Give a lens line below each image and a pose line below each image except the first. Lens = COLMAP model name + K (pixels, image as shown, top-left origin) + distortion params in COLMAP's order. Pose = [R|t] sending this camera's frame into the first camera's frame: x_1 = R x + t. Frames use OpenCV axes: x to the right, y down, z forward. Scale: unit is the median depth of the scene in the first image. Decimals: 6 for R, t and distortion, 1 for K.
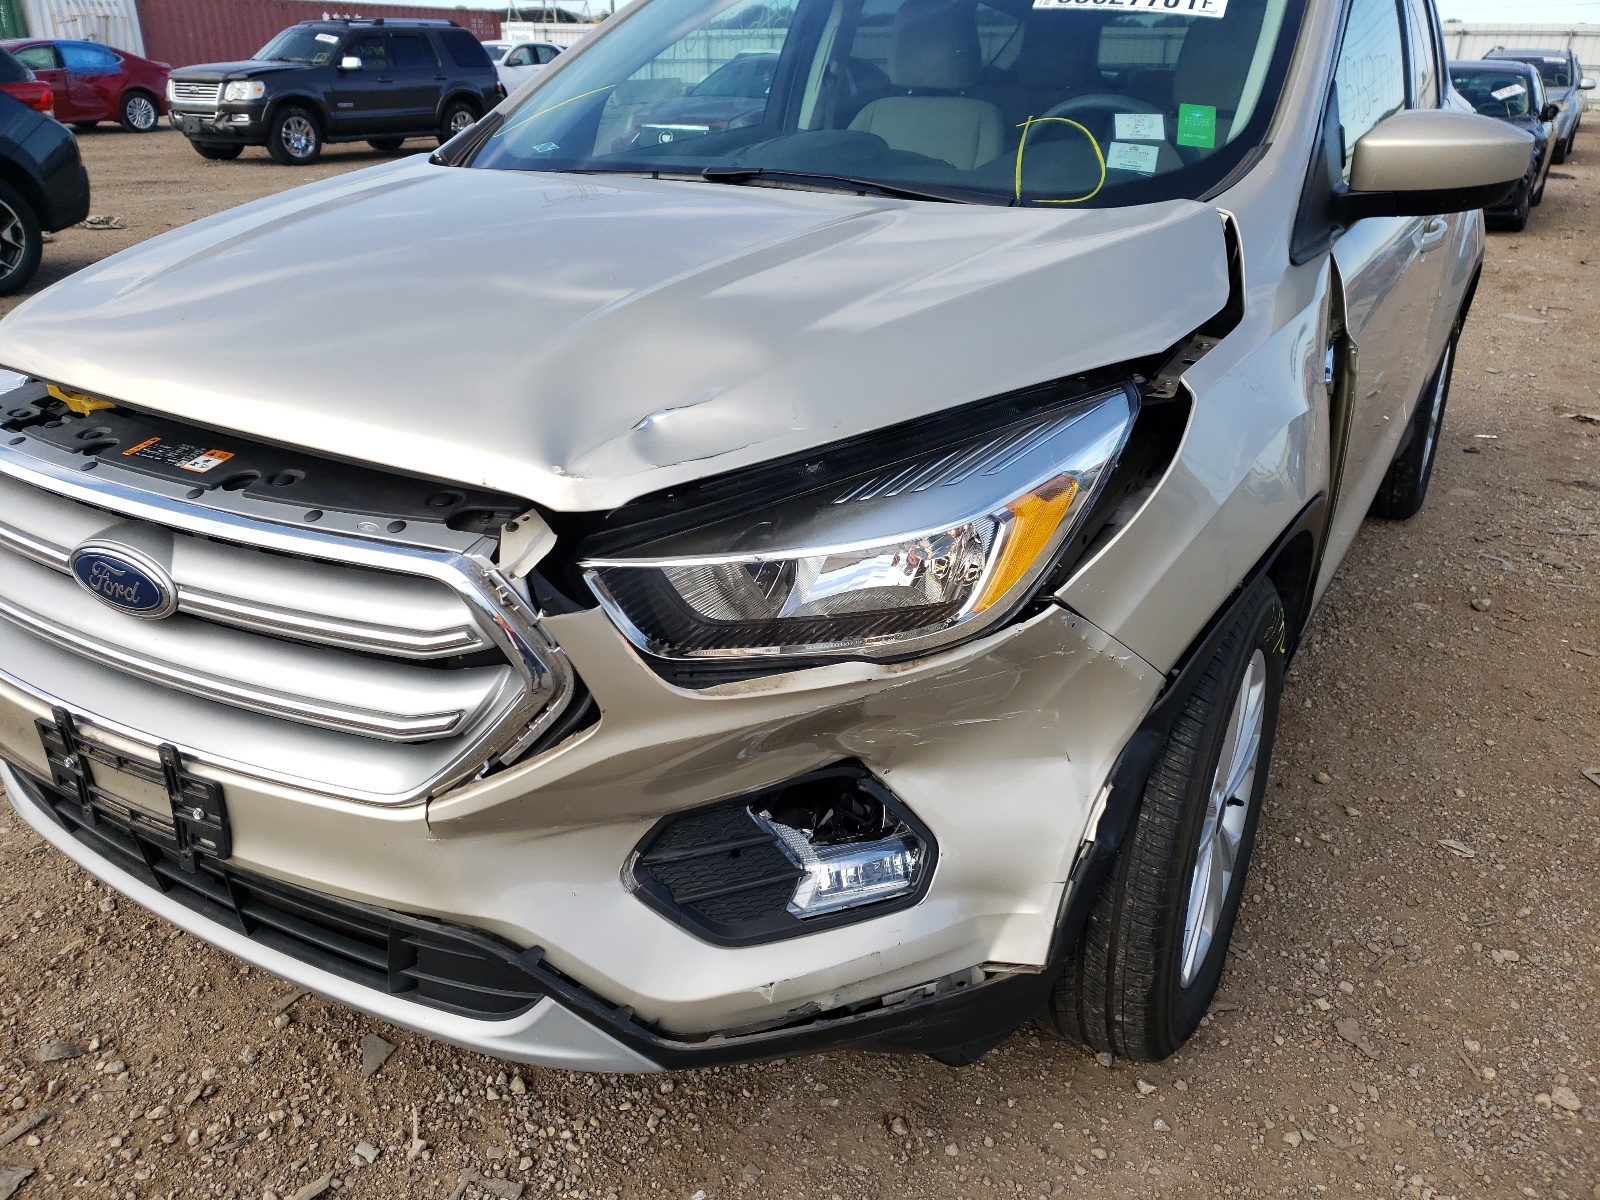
lens RADIAL K [[1449.0, 0, 799.1], [0, 1449.0, 558.3], [0, 0, 1]] dist [0.021616, 0.024222]
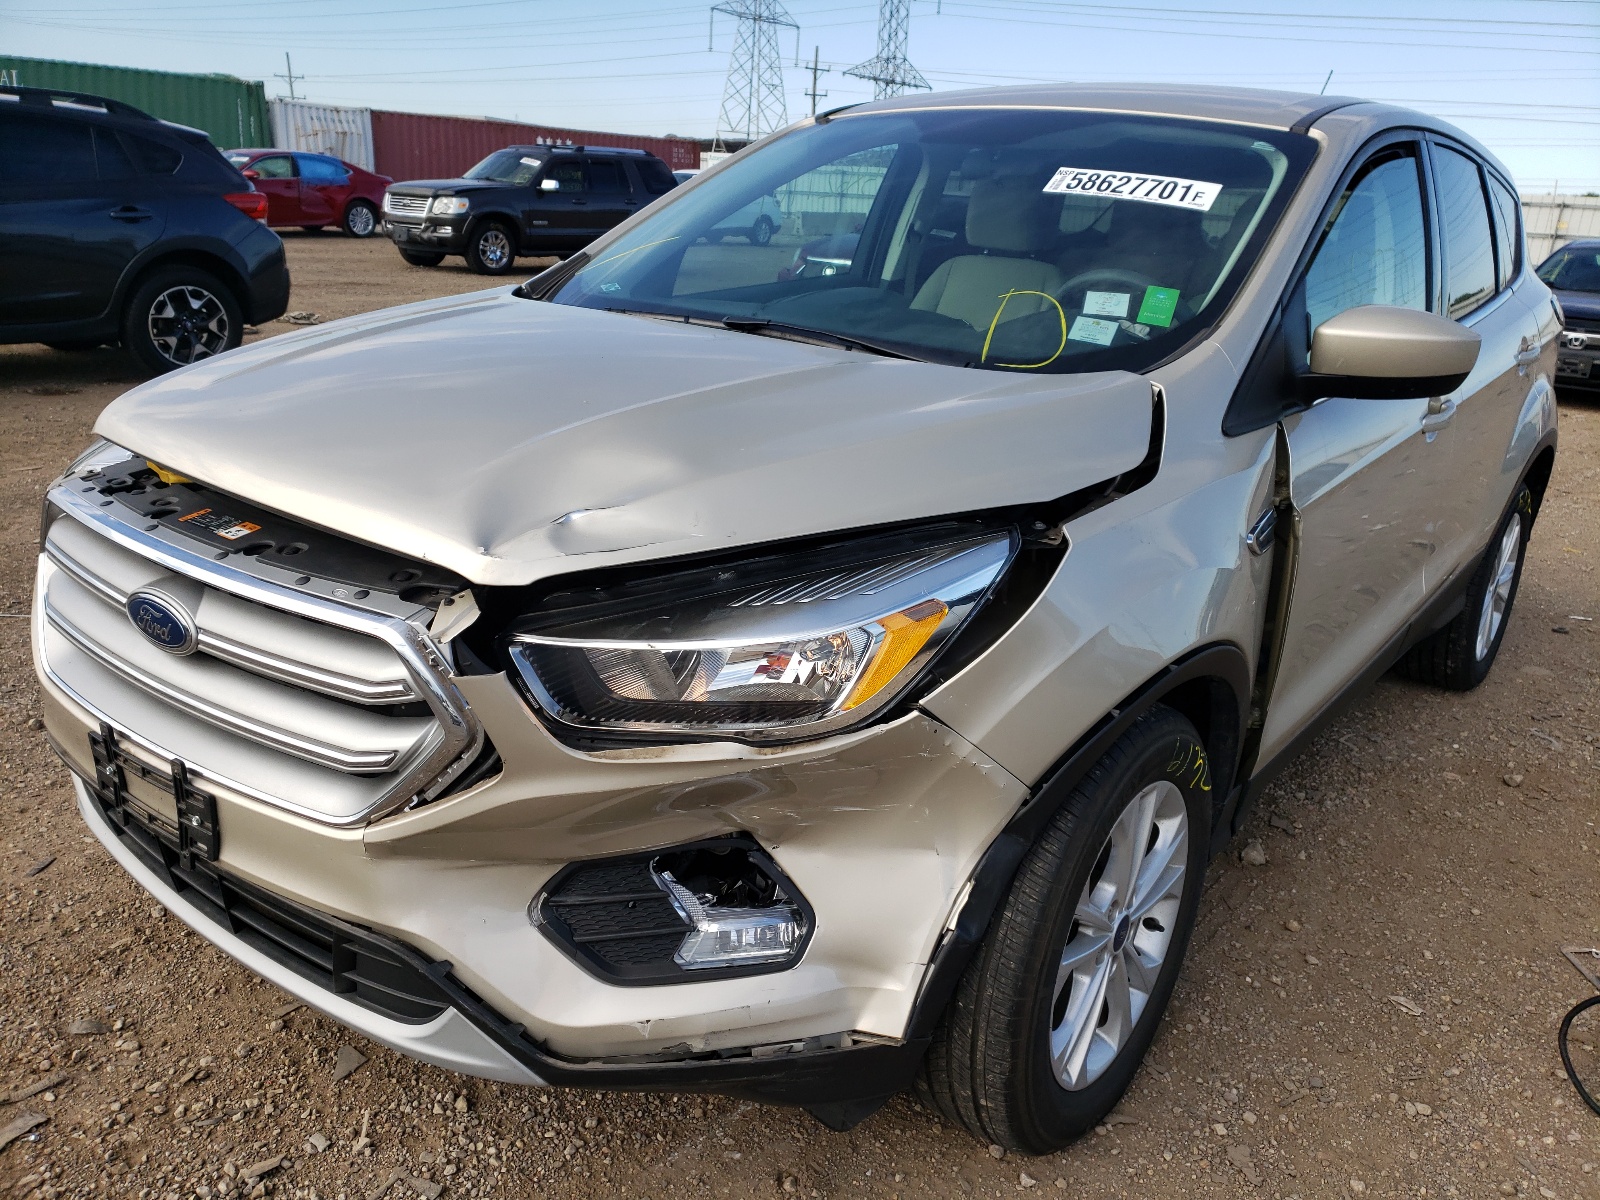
lens RADIAL K [[1449.0, 0, 799.1], [0, 1449.0, 558.3], [0, 0, 1]] dist [0.021616, 0.024222]
pose [[0.989964, 0.081543, -0.115423, 0.167693], [-0.090986, 0.992709, -0.079053, 0.008264], [0.108135, 0.088762, 0.990166, -0.130807]]
